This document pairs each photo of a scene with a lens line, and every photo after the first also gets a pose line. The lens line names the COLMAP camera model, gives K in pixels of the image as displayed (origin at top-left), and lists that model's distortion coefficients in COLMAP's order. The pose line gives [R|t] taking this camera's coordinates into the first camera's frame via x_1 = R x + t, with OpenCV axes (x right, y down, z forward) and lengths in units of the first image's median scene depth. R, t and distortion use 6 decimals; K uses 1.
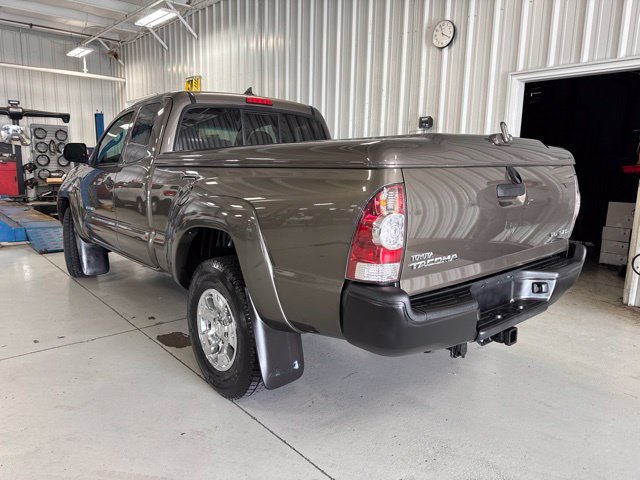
lens RADIAL K [[453.4, 0, 320.0], [0, 453.4, 240.0], [0, 0, 1]] dist [-0.002089, -0.000994]
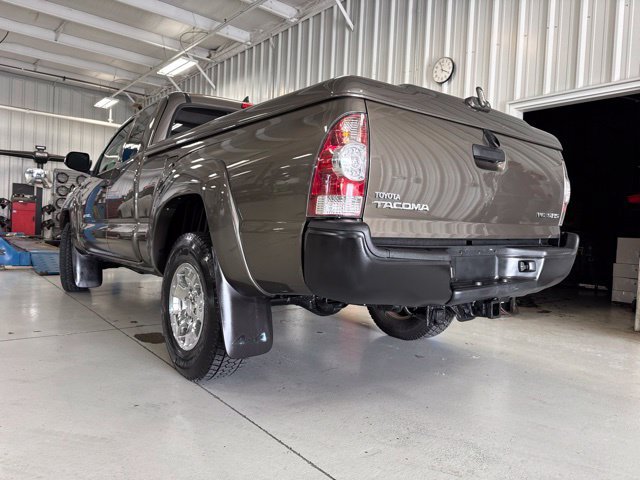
lens RADIAL K [[452.9, 0, 320.0], [0, 452.9, 240.0], [0, 0, 1]] dist [-0.001802, 0.000577]
pose [[0.999006, 0.025525, -0.036545, 0.062369], [-0.030481, 0.989368, -0.142200, 0.139032], [0.032527, 0.143173, 0.989163, 0.033911]]
